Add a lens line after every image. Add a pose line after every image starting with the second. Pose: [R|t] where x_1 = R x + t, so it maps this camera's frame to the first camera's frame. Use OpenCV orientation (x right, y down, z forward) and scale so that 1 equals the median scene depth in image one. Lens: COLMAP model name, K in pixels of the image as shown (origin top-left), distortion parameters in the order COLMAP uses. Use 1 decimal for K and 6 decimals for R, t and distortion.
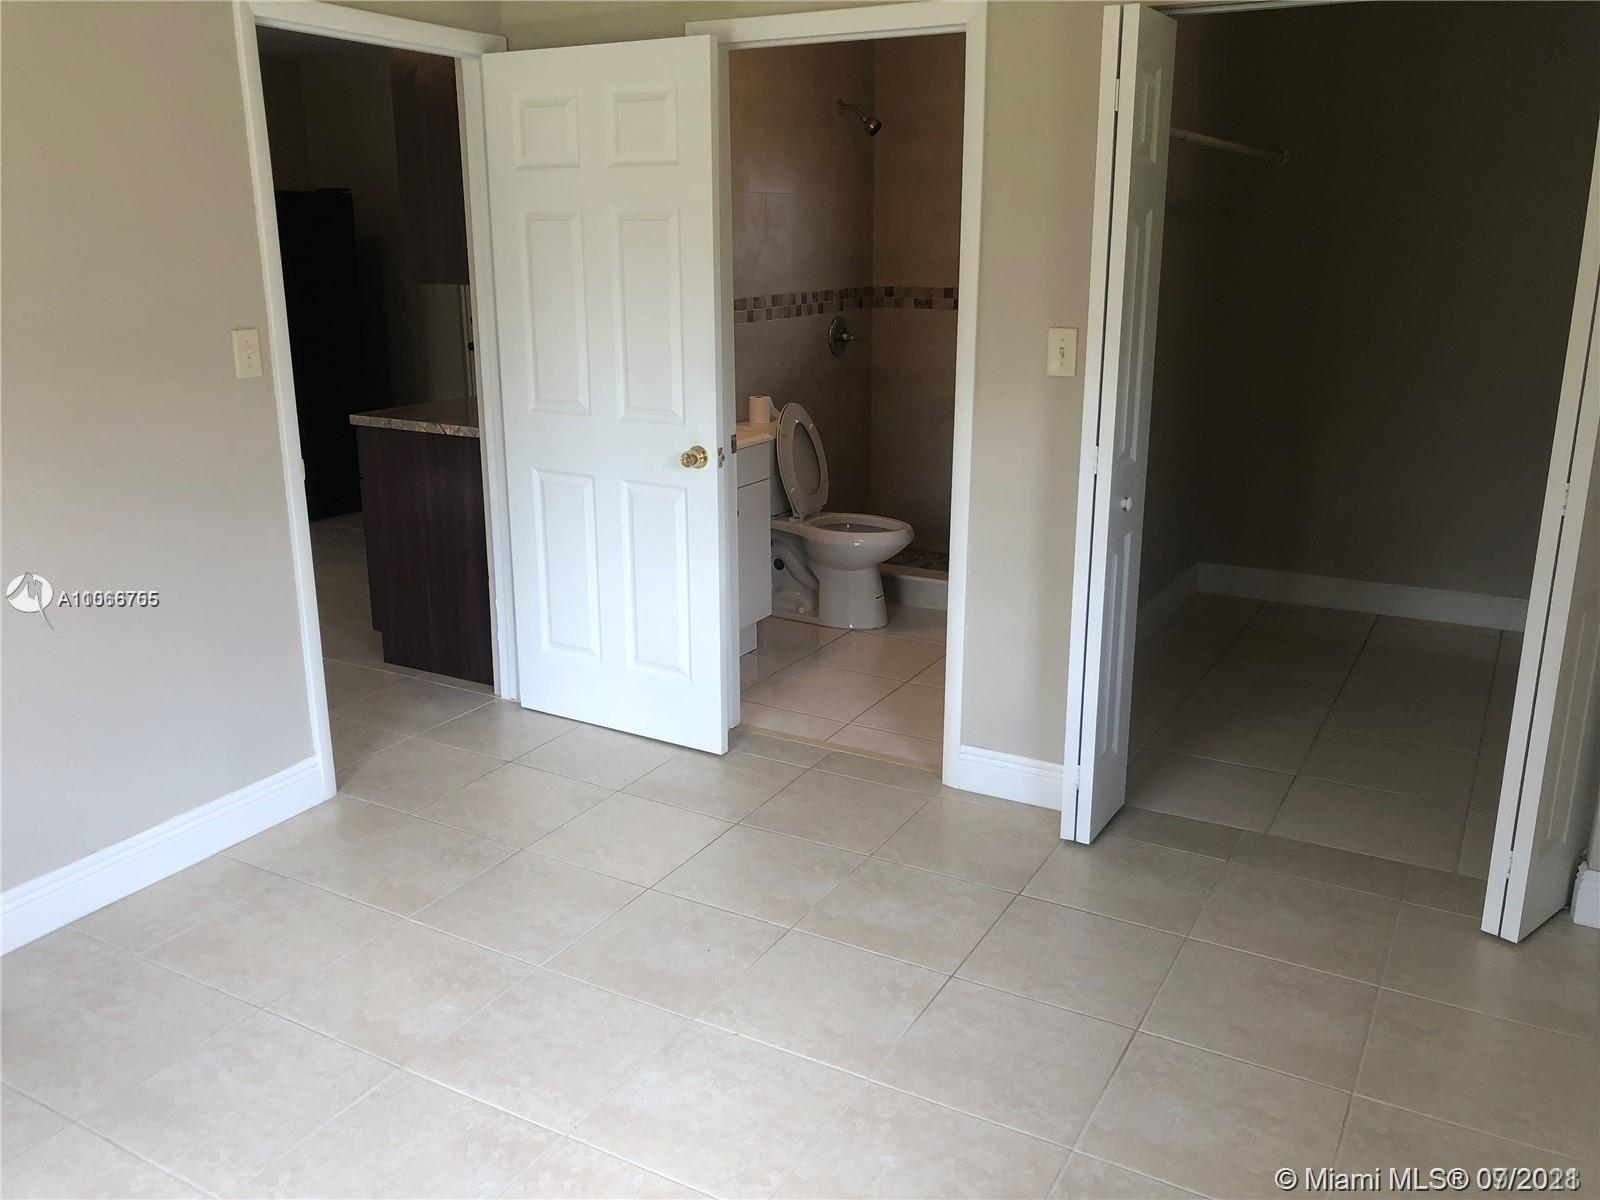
lens RADIAL K [[1330.7, 0, 809.8], [0, 1330.7, 600.2], [0, 0, 1]] dist [0.134042, -0.383903]
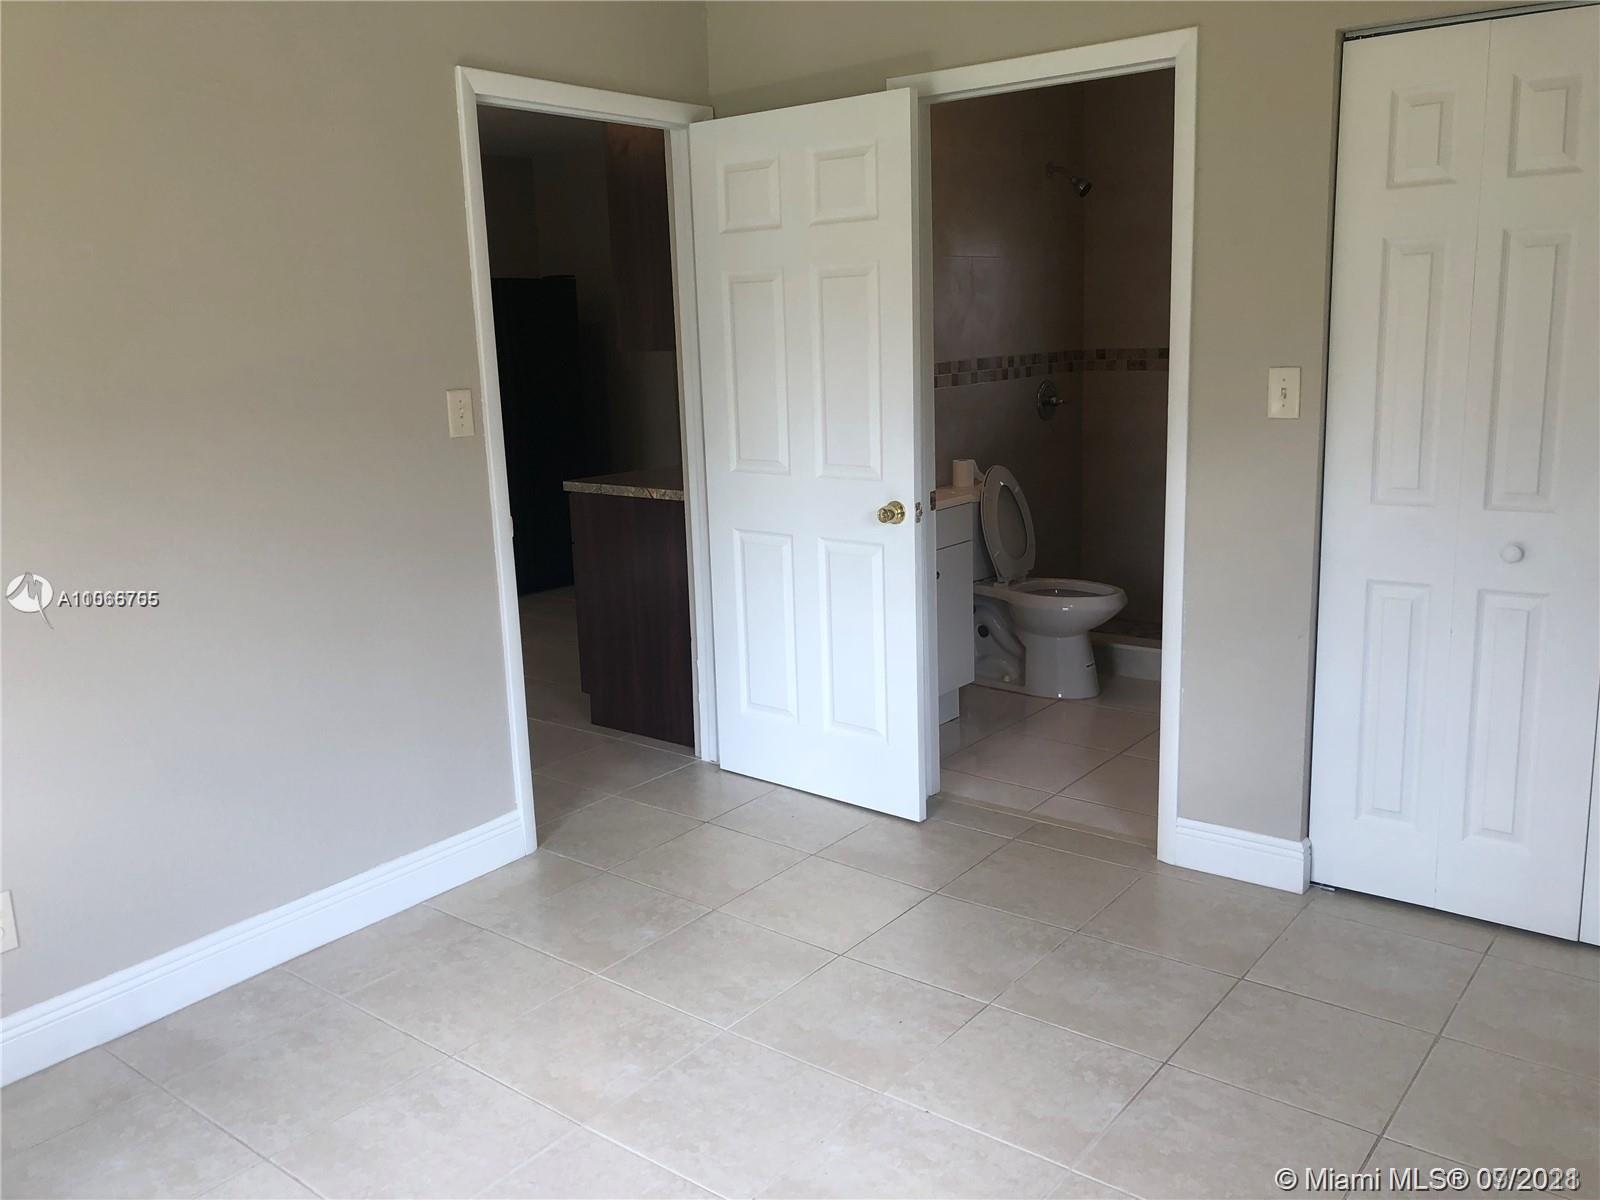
lens RADIAL K [[1330.7, 0, 809.8], [0, 1330.7, 600.2], [0, 0, 1]] dist [0.134042, -0.383903]
pose [[0.987211, -0.000485, -0.159417, 0.009224], [-0.009895, 0.997881, -0.064311, 0.019185], [0.159110, 0.065066, 0.985114, 0.028292]]
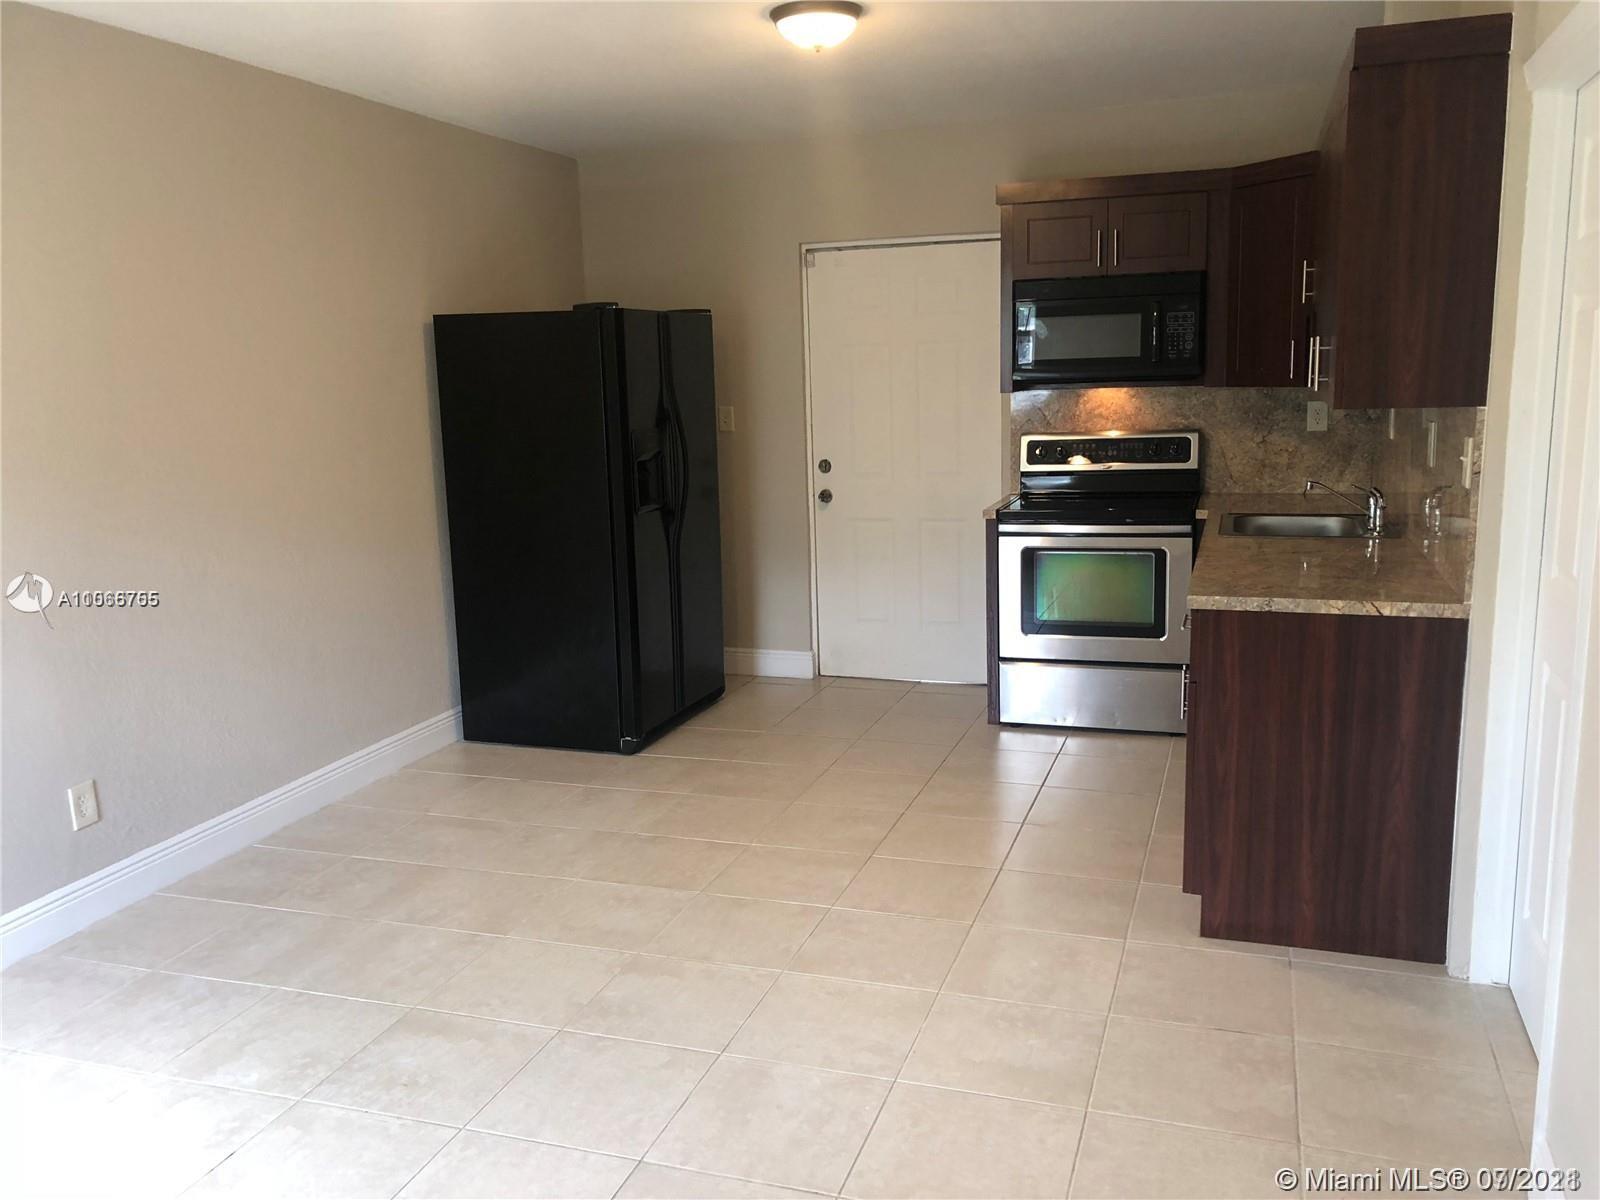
lens RADIAL K [[1330.7, 0, 809.8], [0, 1330.7, 600.2], [0, 0, 1]] dist [0.134042, -0.383903]
pose [[0.983591, -0.057193, 0.171105, -0.755559], [0.072437, 0.993812, -0.084211, -0.102434], [-0.165230, 0.095224, 0.981647, 0.383879]]
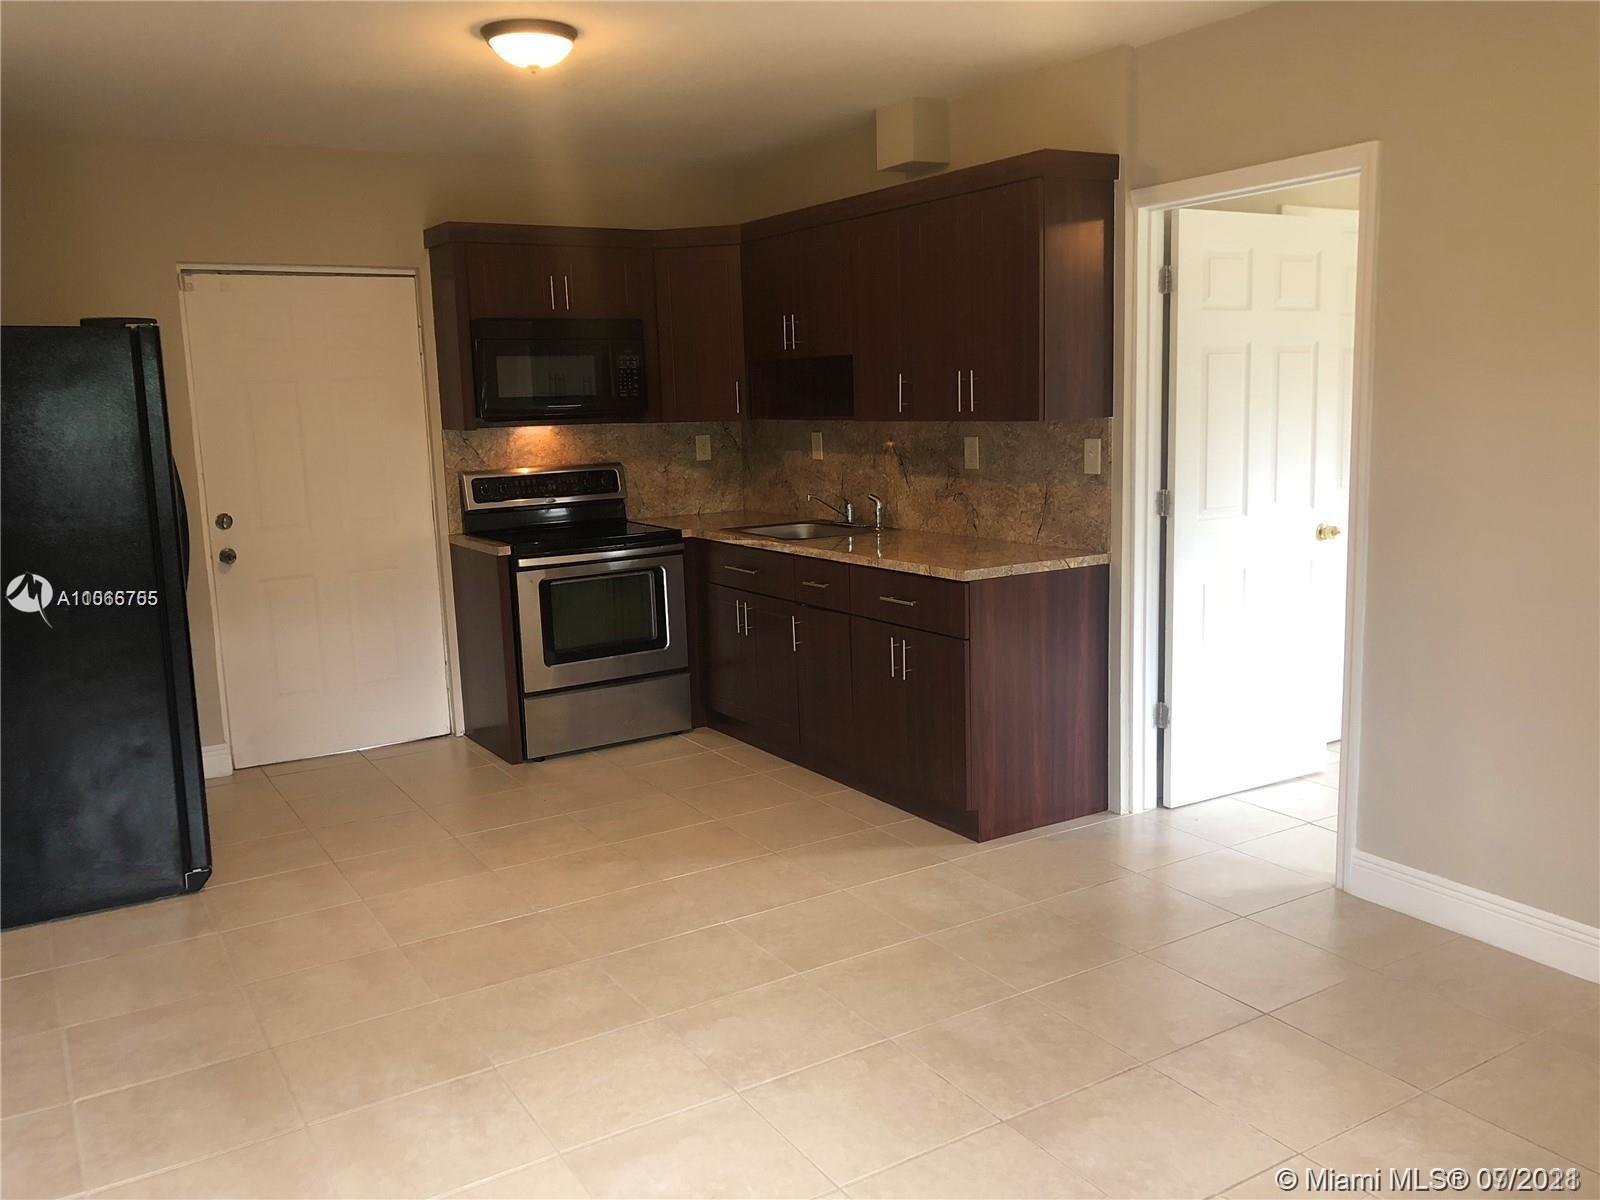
lens RADIAL K [[1330.7, 0, 809.8], [0, 1330.7, 600.2], [0, 0, 1]] dist [0.134042, -0.383903]
pose [[0.470839, -0.148675, 0.869601, -1.336678], [0.258702, 0.965633, 0.025022, -0.191718], [-0.843436, 0.213186, 0.493121, 0.746166]]
